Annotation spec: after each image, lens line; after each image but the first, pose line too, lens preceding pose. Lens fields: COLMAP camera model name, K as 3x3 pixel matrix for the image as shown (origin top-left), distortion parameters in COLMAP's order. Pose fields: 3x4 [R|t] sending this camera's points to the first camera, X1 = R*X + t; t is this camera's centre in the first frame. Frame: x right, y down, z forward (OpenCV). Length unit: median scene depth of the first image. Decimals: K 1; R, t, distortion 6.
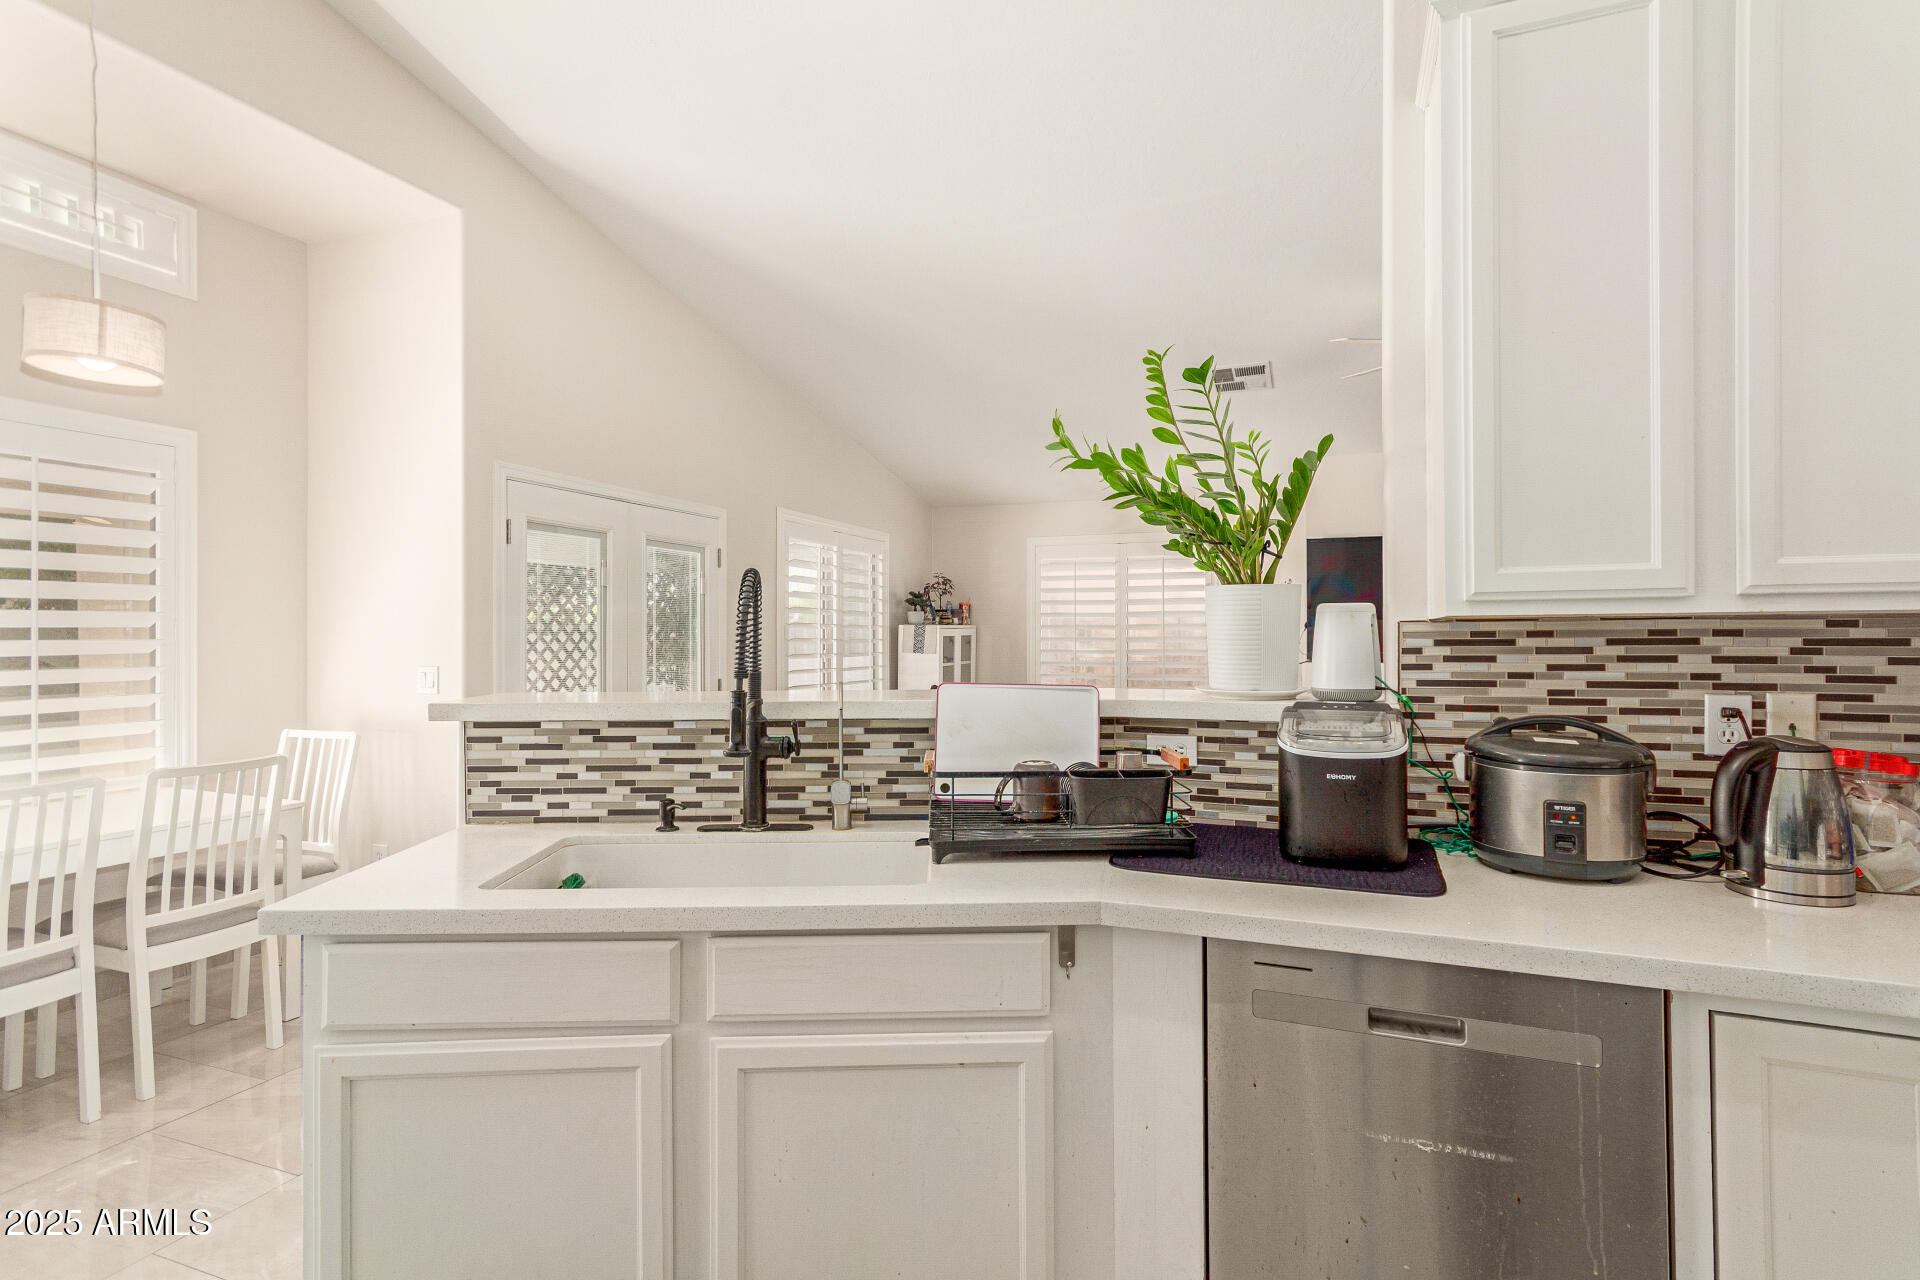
lens RADIAL K [[931.7, 0, 977.2], [0, 931.7, 641.5], [0, 0, 1]] dist [-0.000384, -0.000098]
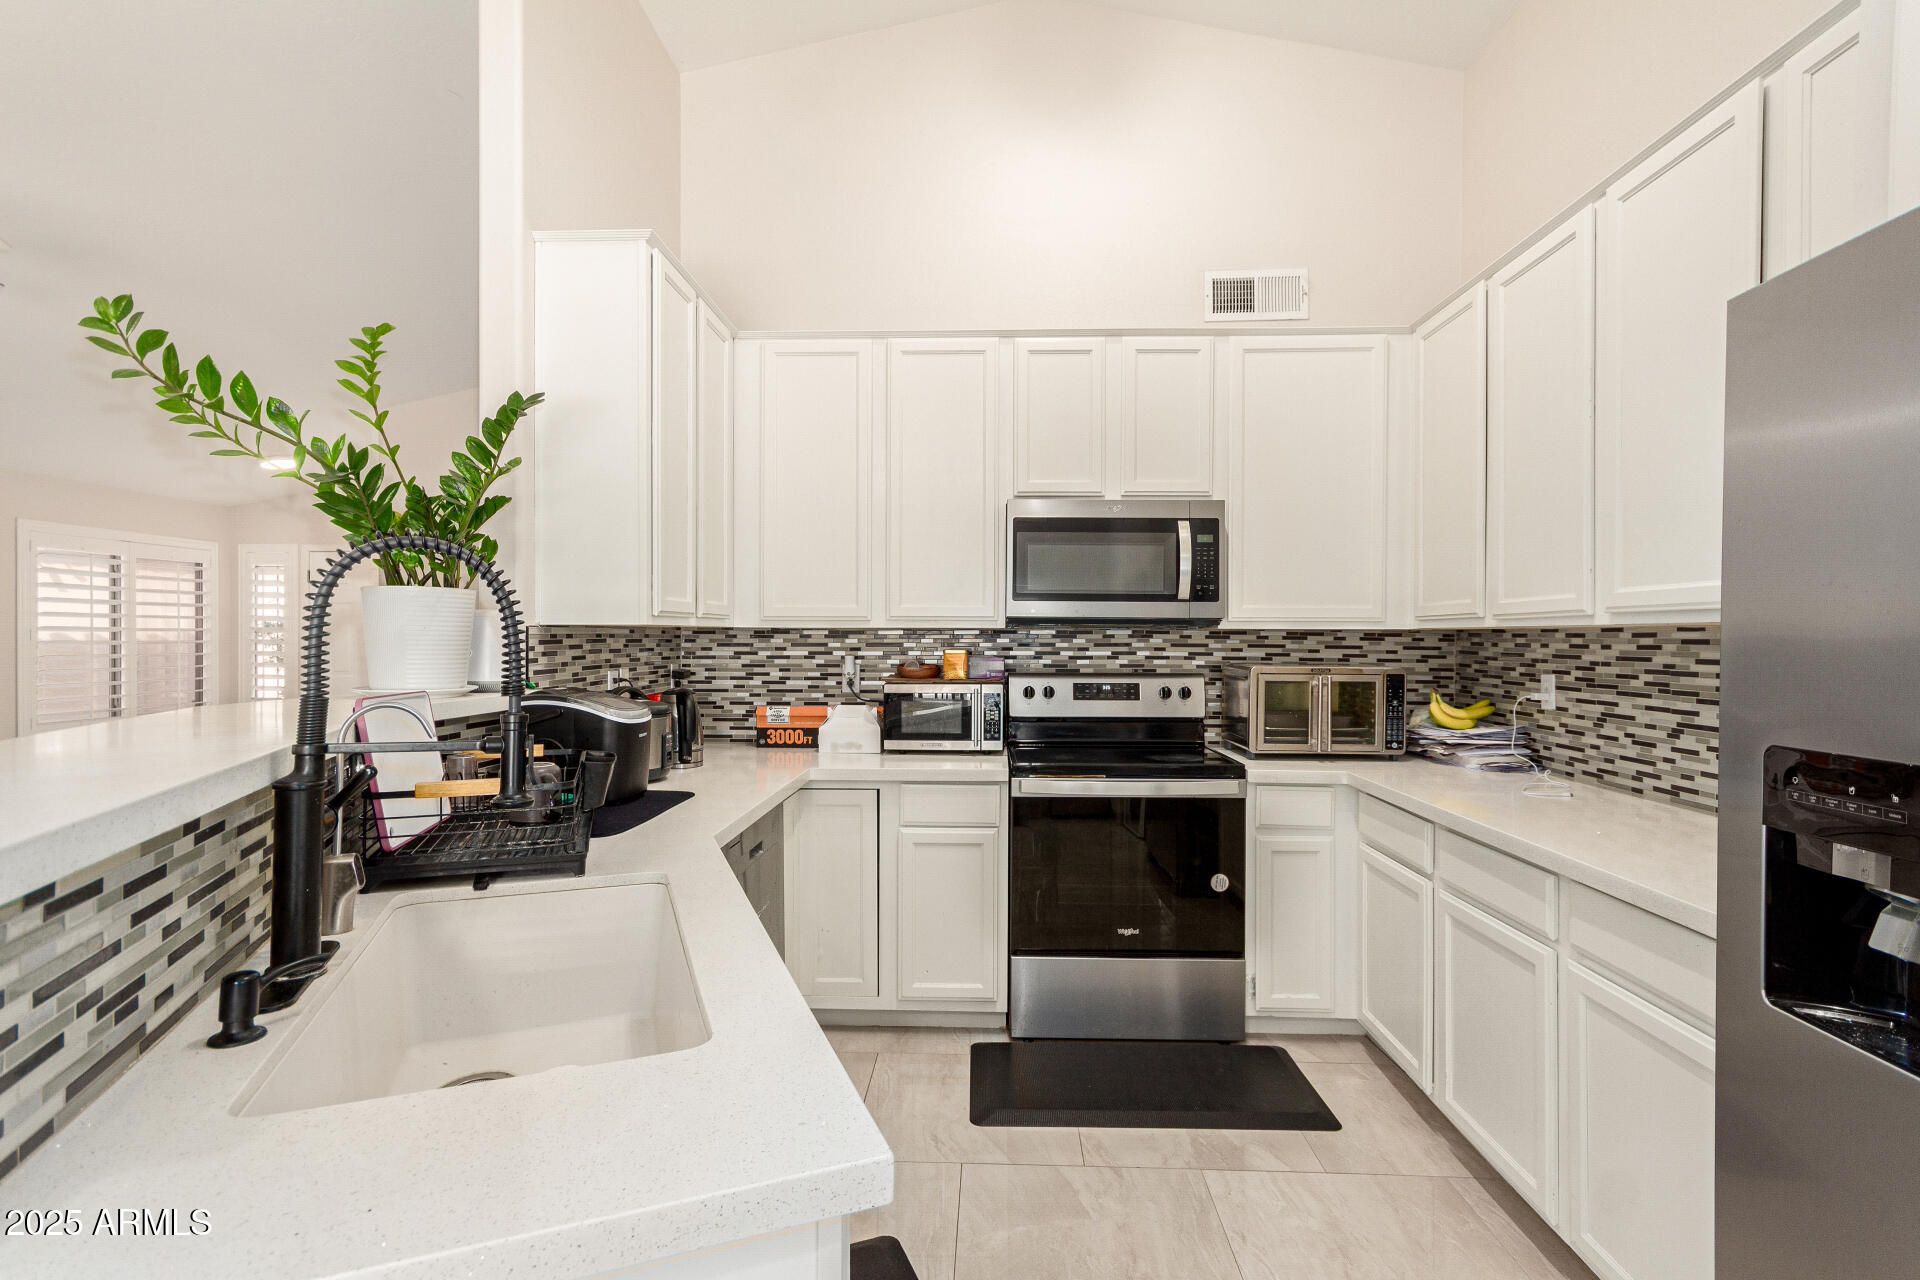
lens RADIAL K [[925.4, 0, 962.2], [0, 925.4, 638.6], [0, 0, 1]] dist [0.005207, 0.001496]
pose [[-0.327116, 0.000653, 0.944984, -0.879223], [0.002936, 0.999996, 0.000326, -0.002430], [-0.944980, 0.002882, -0.327116, 0.780170]]
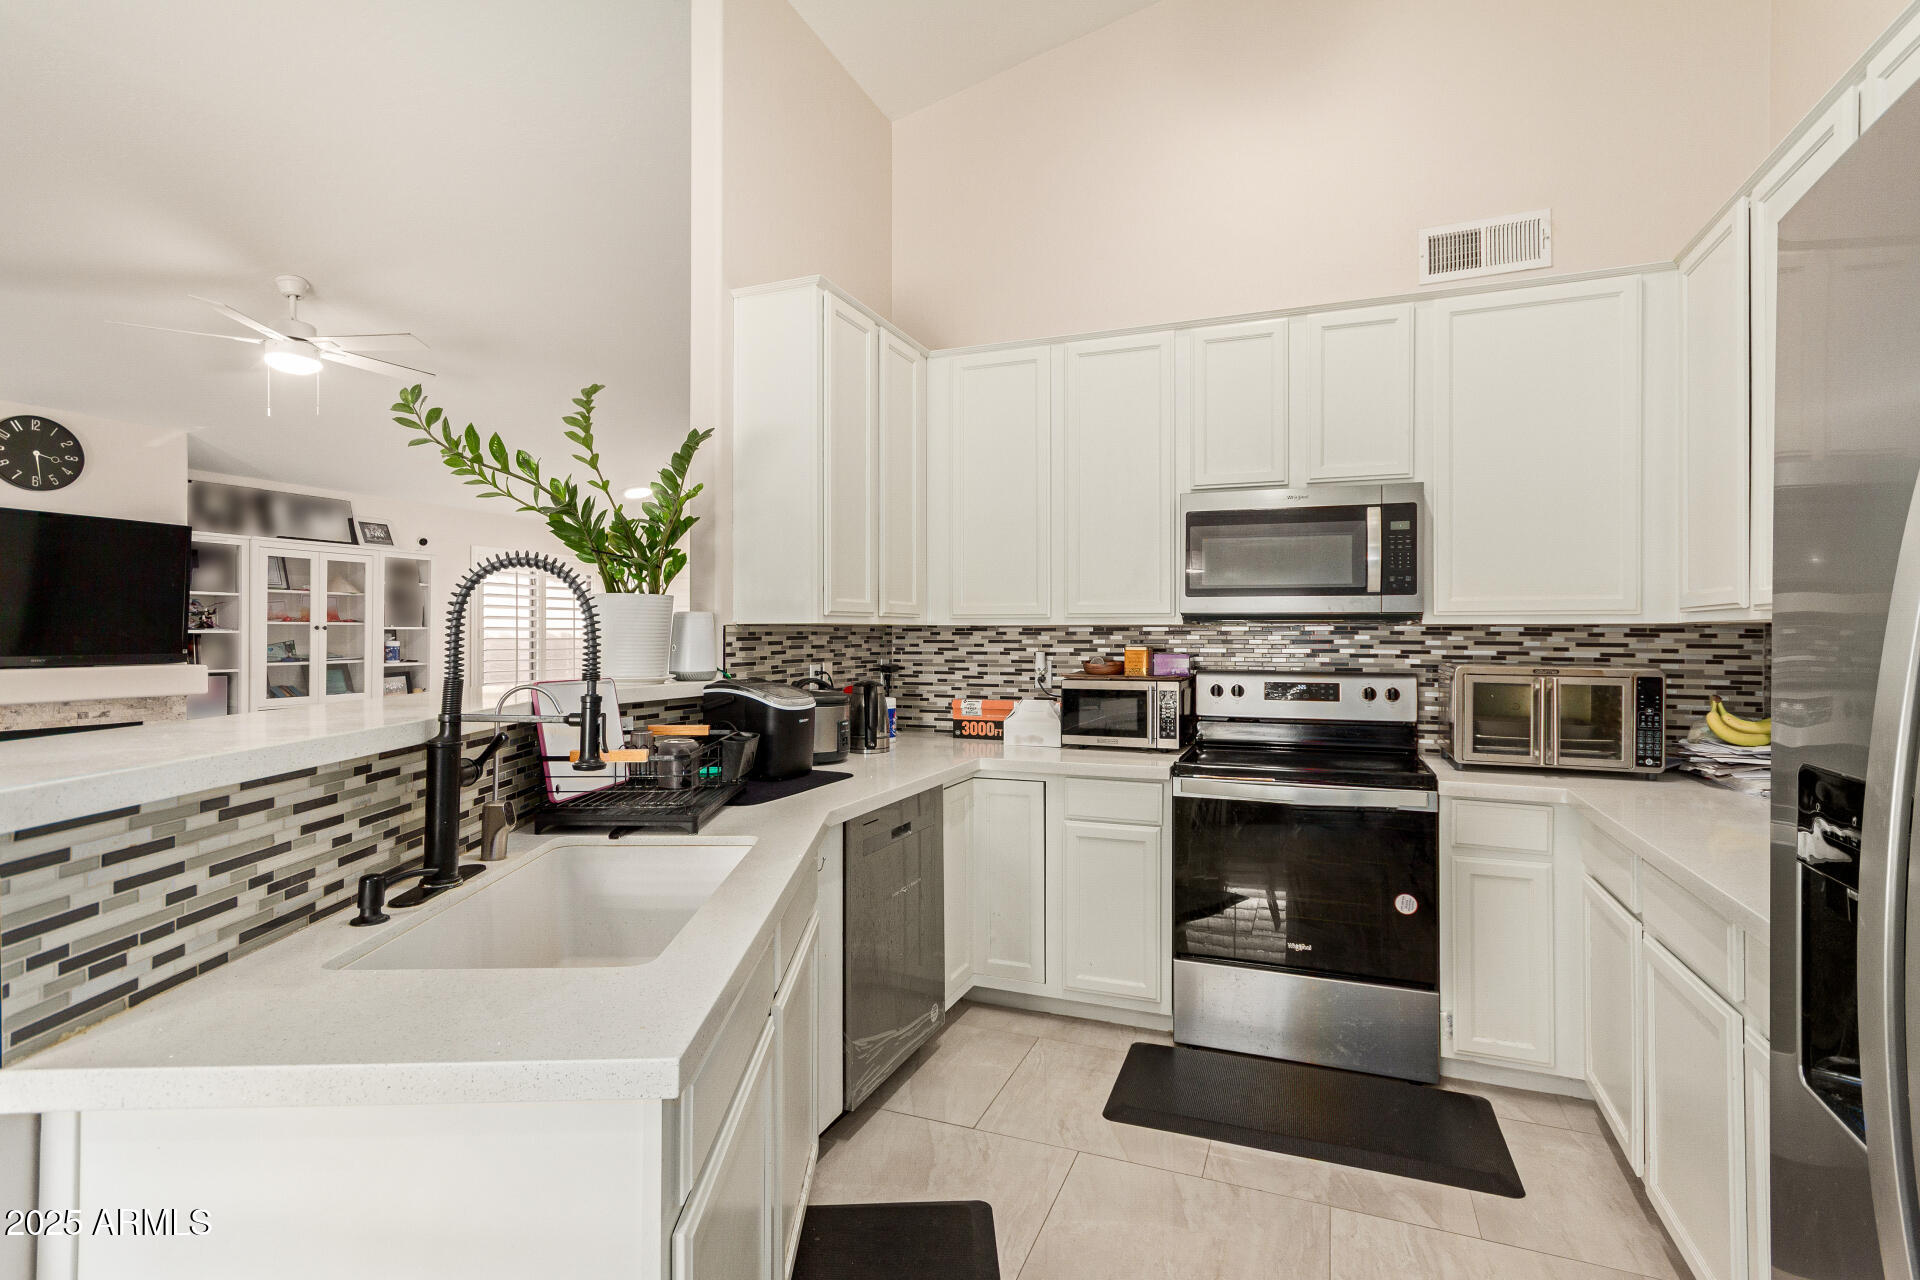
lens RADIAL K [[927.9, 0, 957.3], [0, 927.9, 627.4], [0, 0, 1]] dist [0.005364, 0.000881]
pose [[0.012584, 0.010122, 0.999870, -0.968925], [0.004243, 0.999939, -0.010176, -0.000671], [-0.999912, 0.004371, 0.012541, 0.551448]]
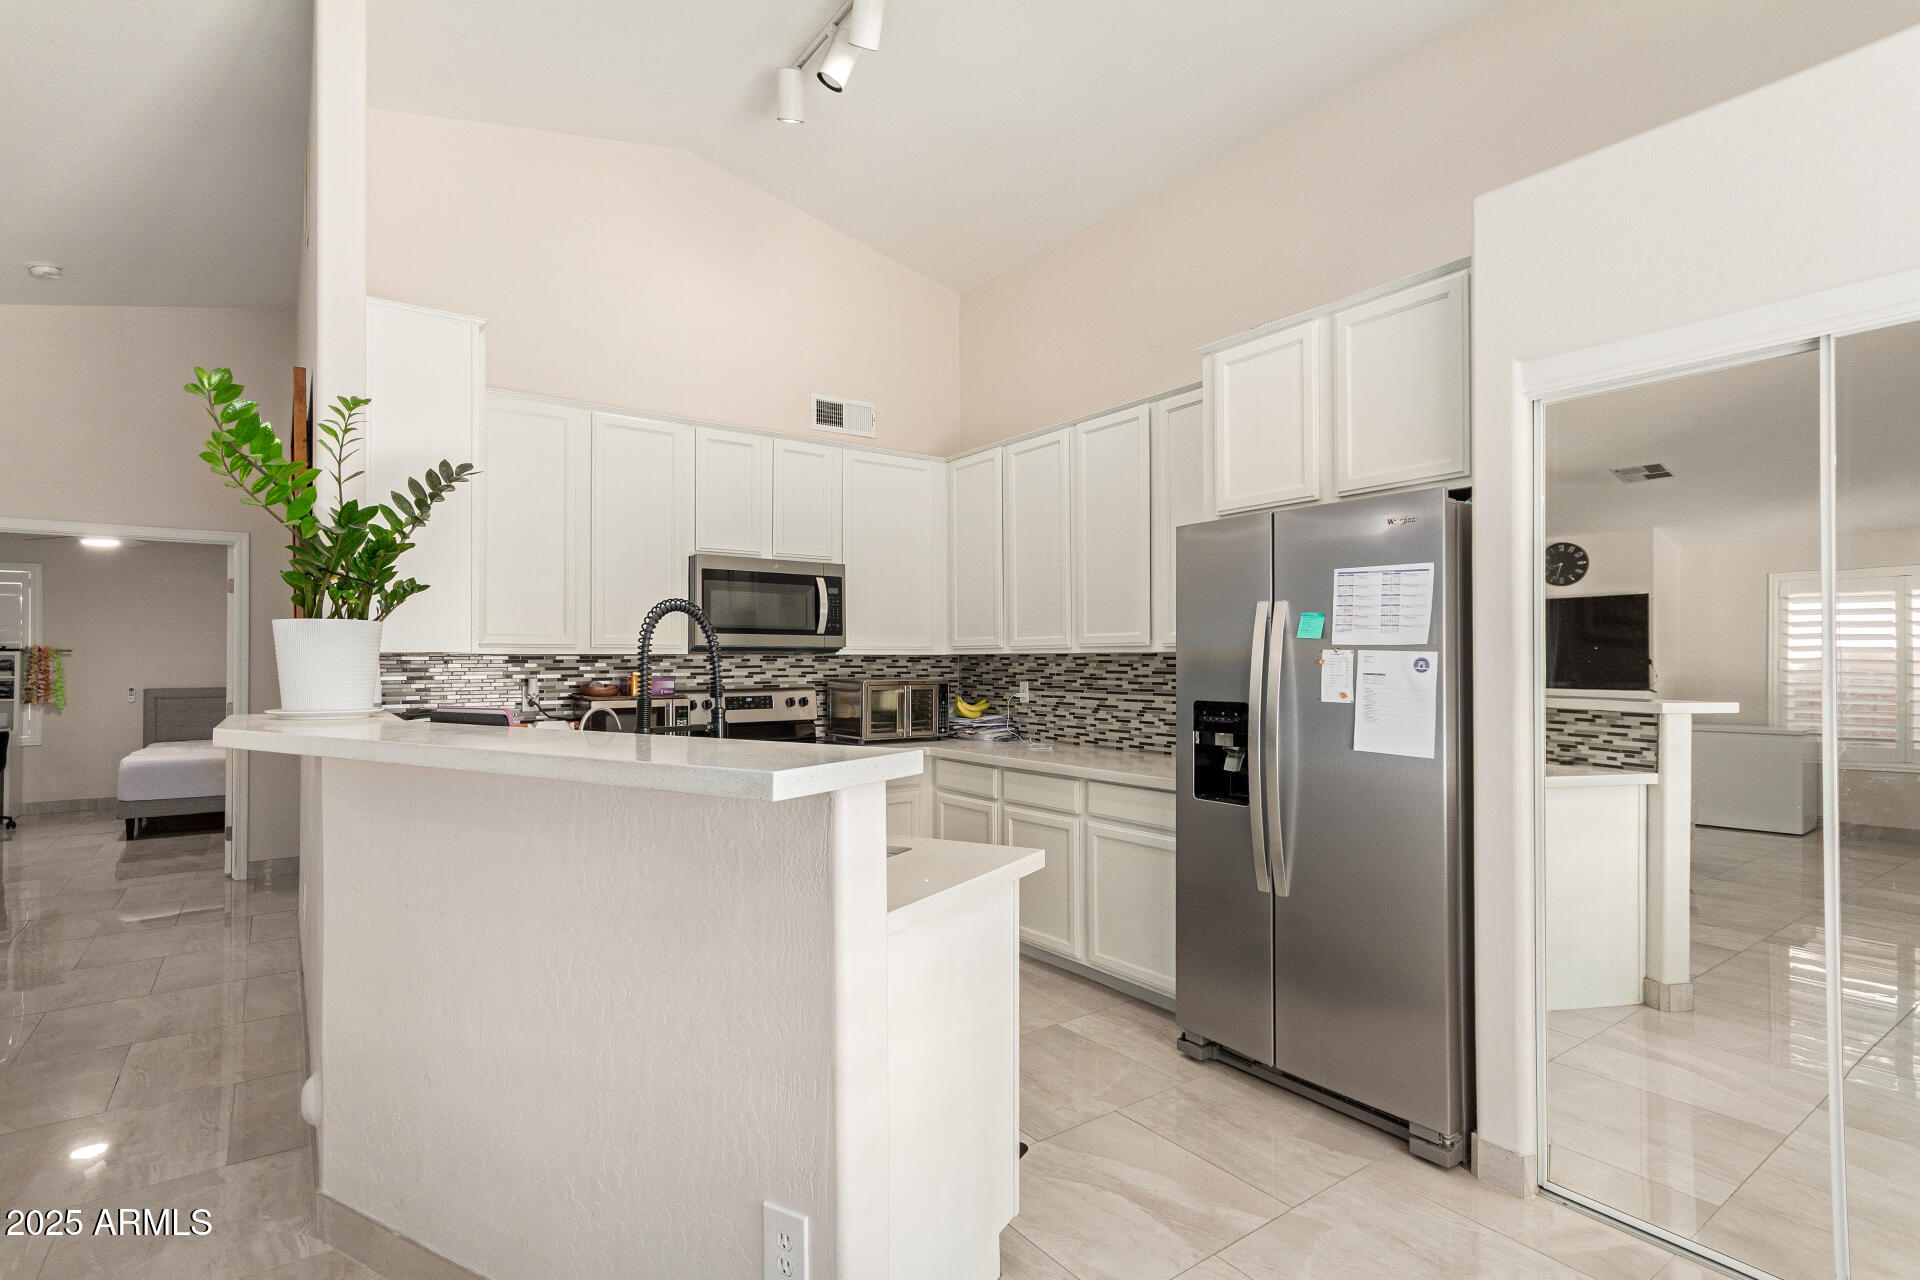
lens RADIAL K [[931.7, 0, 977.2], [0, 931.7, 641.5], [0, 0, 1]] dist [-0.000384, -0.000098]
pose [[-0.847724, 0.015466, 0.530213, -0.999423], [0.007709, 0.999829, -0.016838, -0.008374], [-0.530382, -0.010187, -0.847698, 1.556368]]
